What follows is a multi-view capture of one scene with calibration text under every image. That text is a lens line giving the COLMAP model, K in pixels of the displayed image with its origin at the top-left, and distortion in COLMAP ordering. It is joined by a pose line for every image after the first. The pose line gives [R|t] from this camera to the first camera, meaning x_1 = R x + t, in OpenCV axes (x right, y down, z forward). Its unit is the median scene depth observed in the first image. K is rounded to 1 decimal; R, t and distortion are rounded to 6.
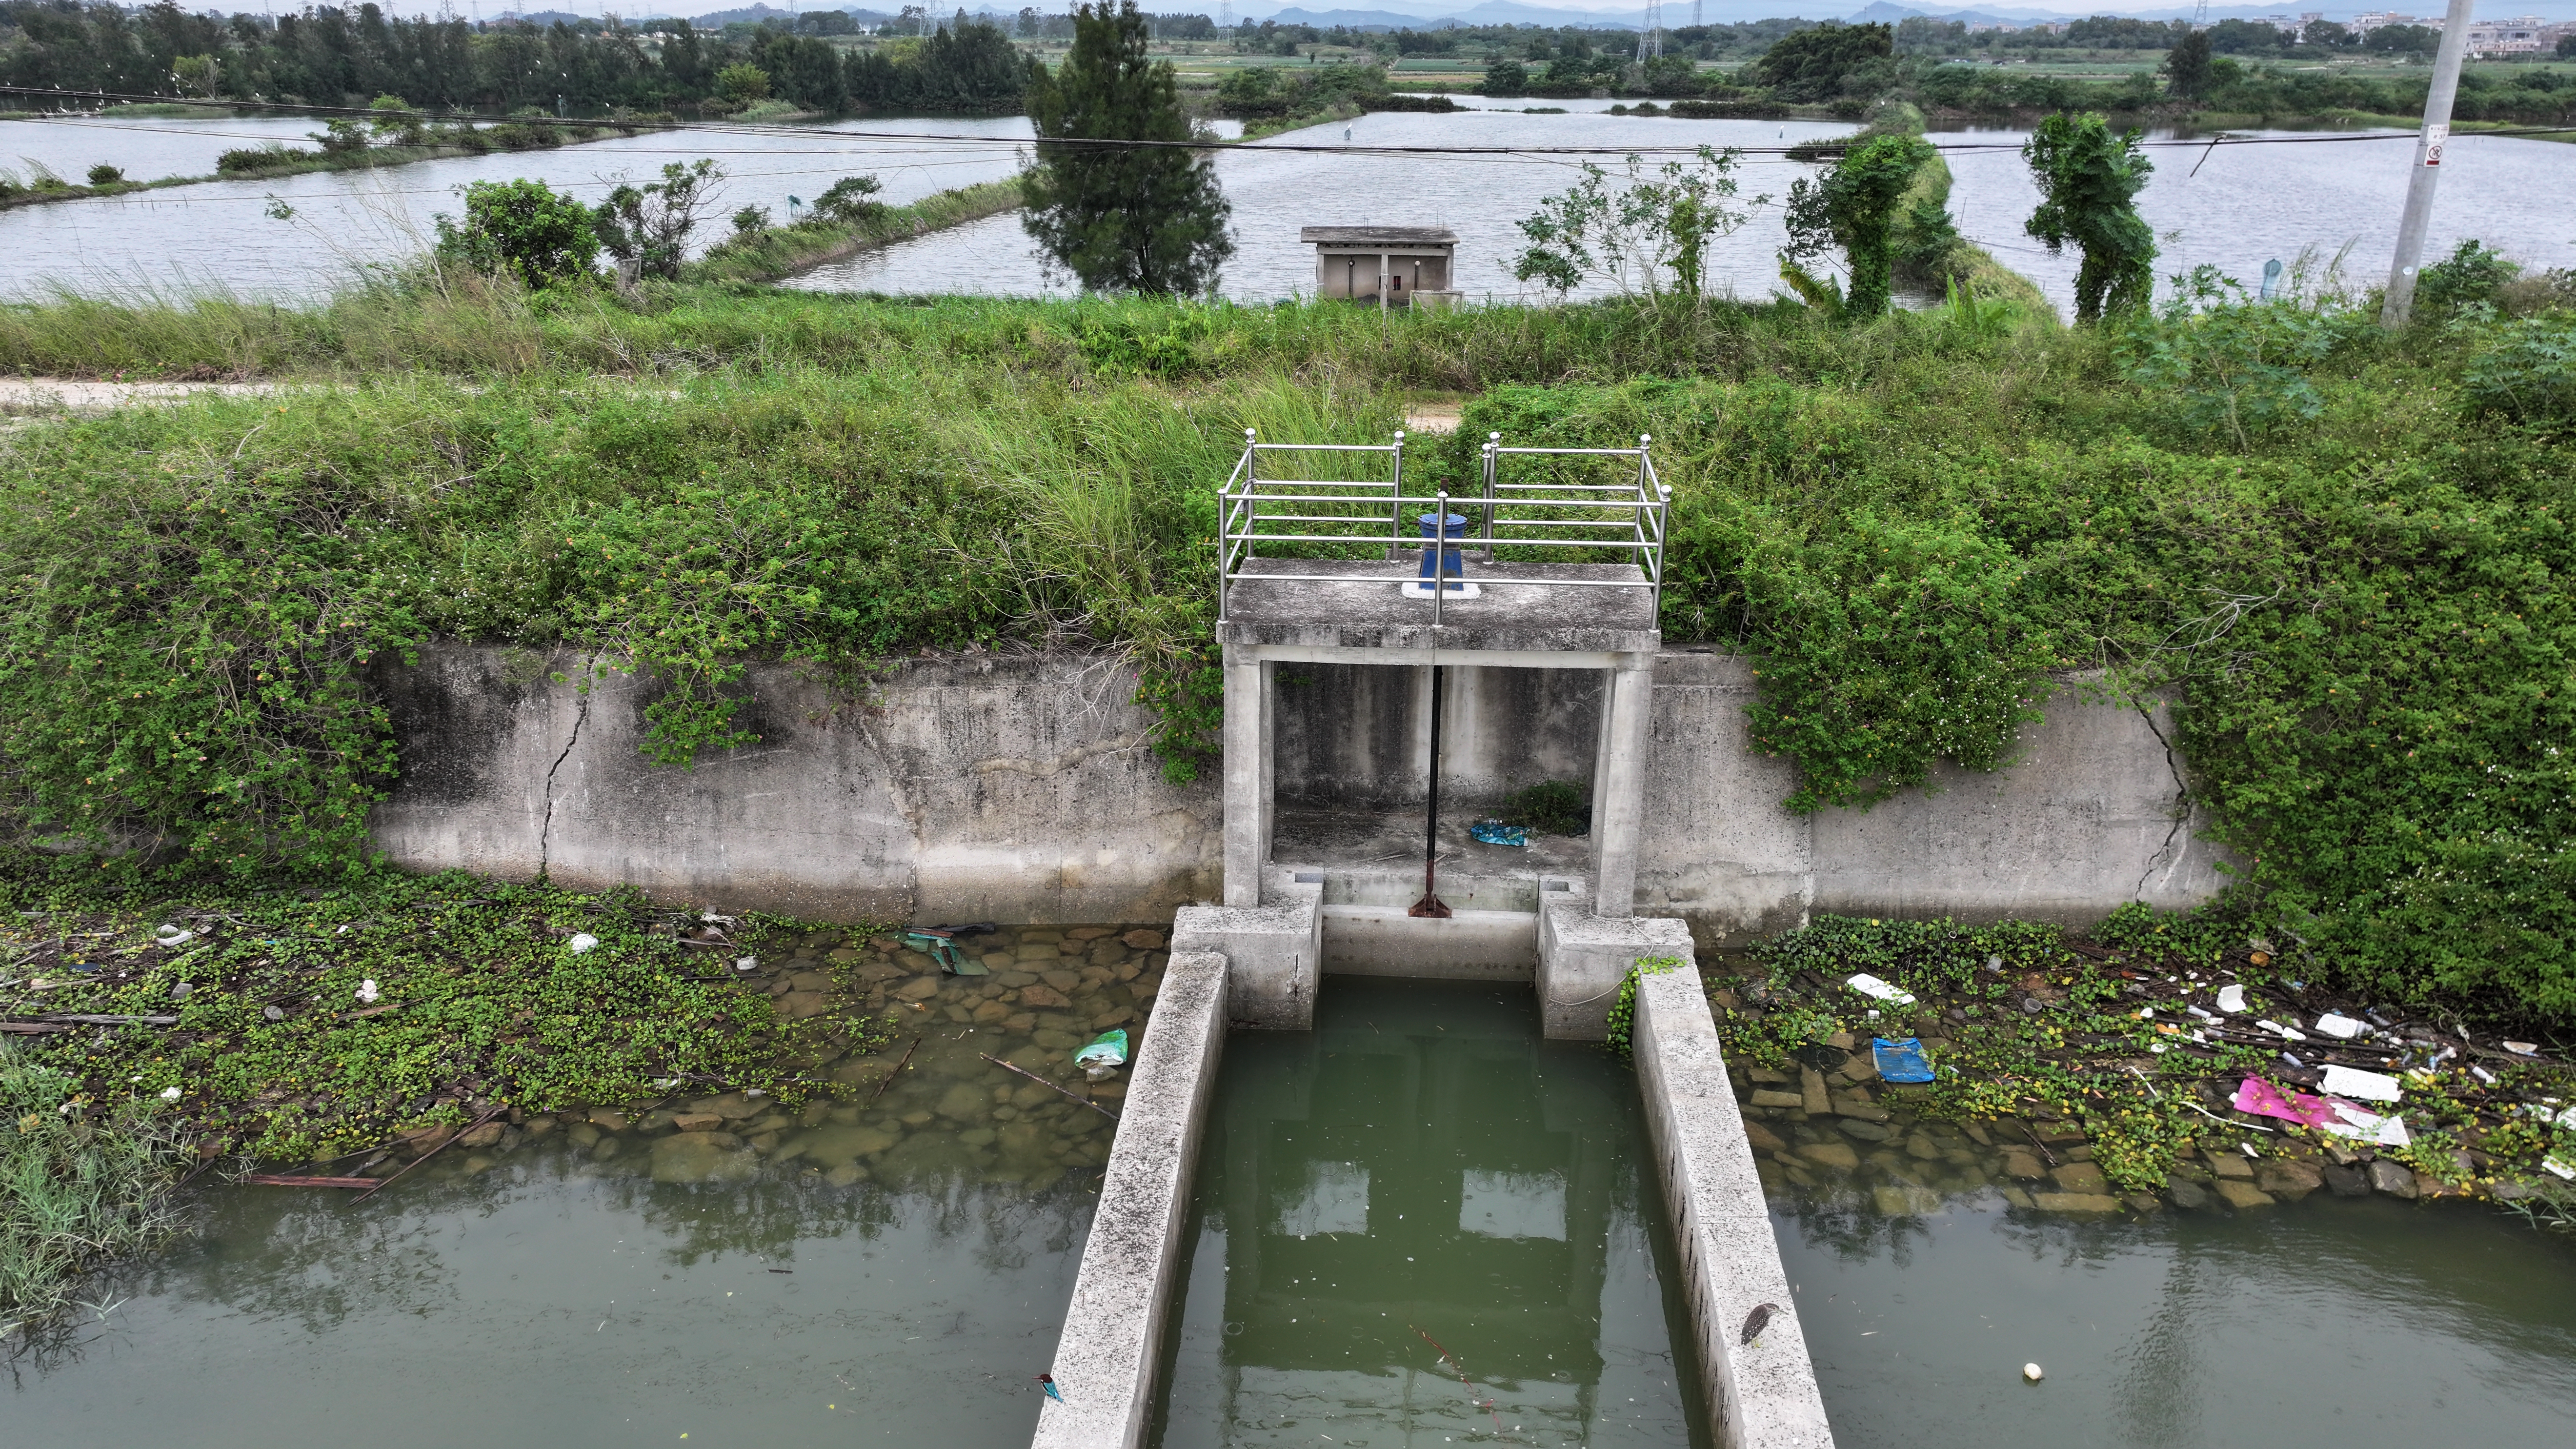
lens RADIAL K [[1847.4, 0, 1288.0], [0, 1847.4, 724.5], [0, 0, 1]] dist [0.010048, 0.004444]
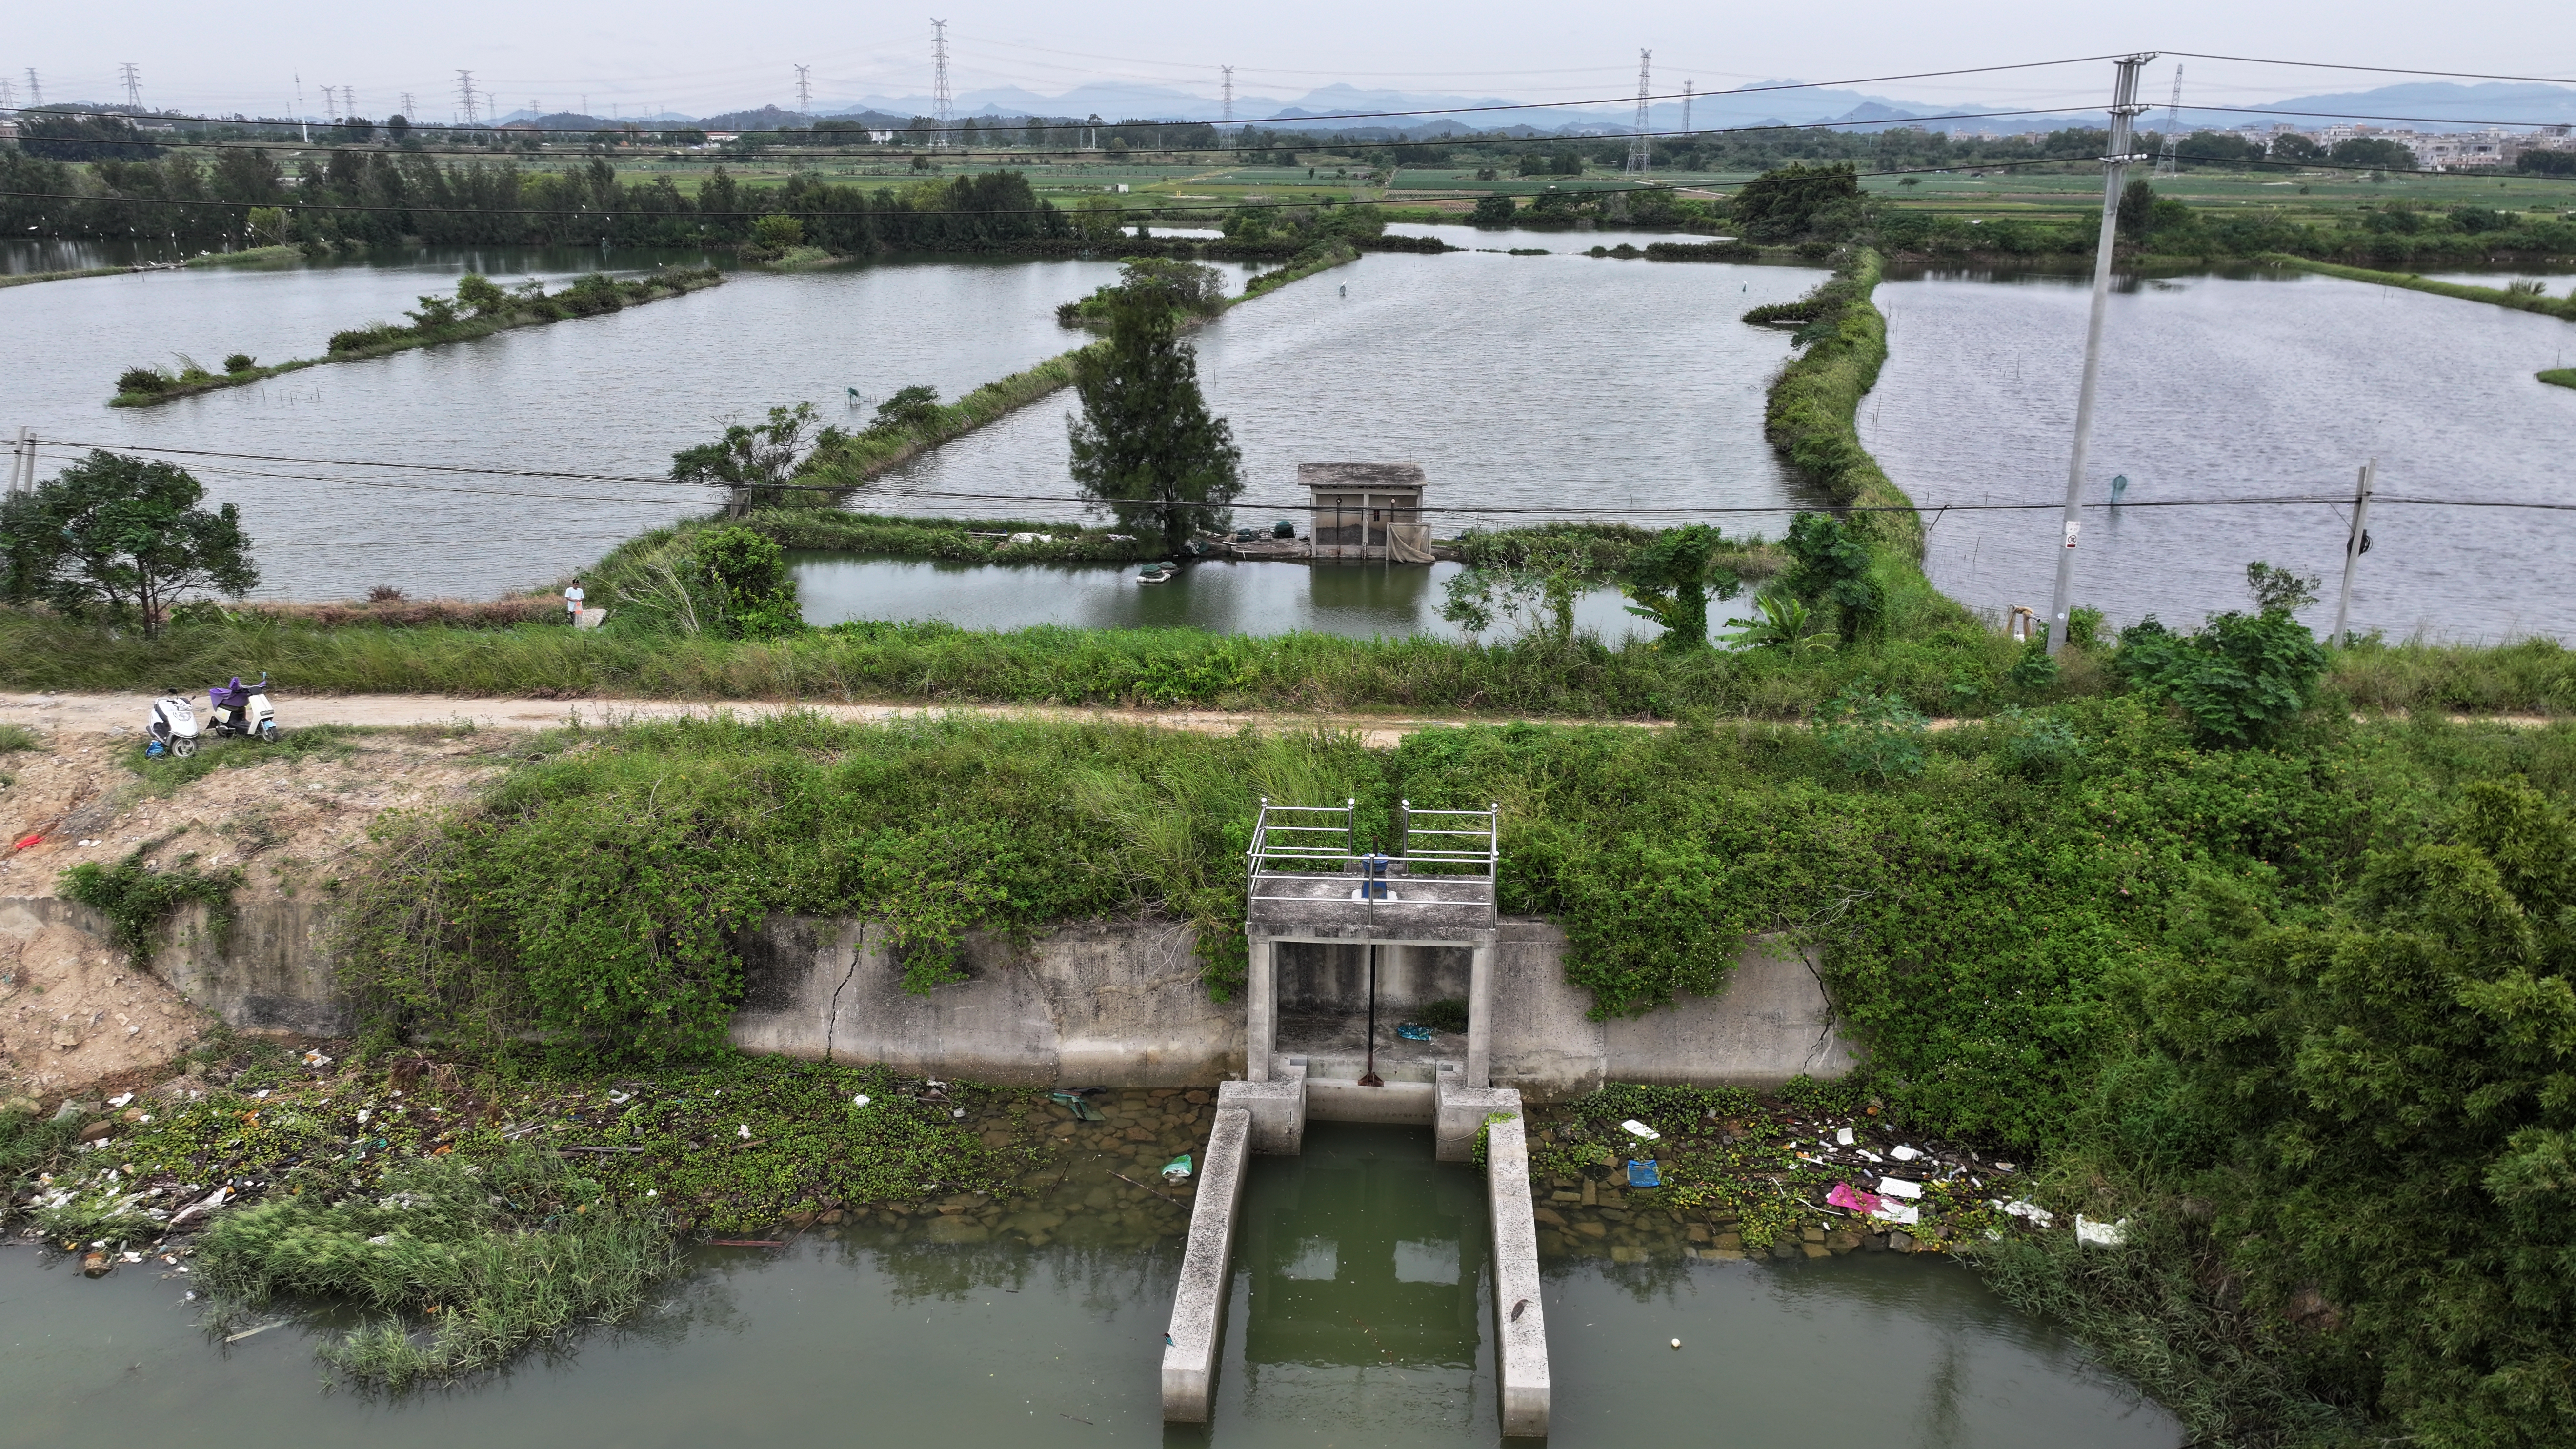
lens RADIAL K [[1862.1, 0, 1288.0], [0, 1862.1, 724.5], [0, 0, 1]] dist [0.019855, -0.008465]
pose [[1.000000, 0.000522, 0.000093, 0.001603], [-0.000517, 0.999026, -0.044115, -0.144288], [-0.000115, 0.044114, 0.999026, -0.681306]]
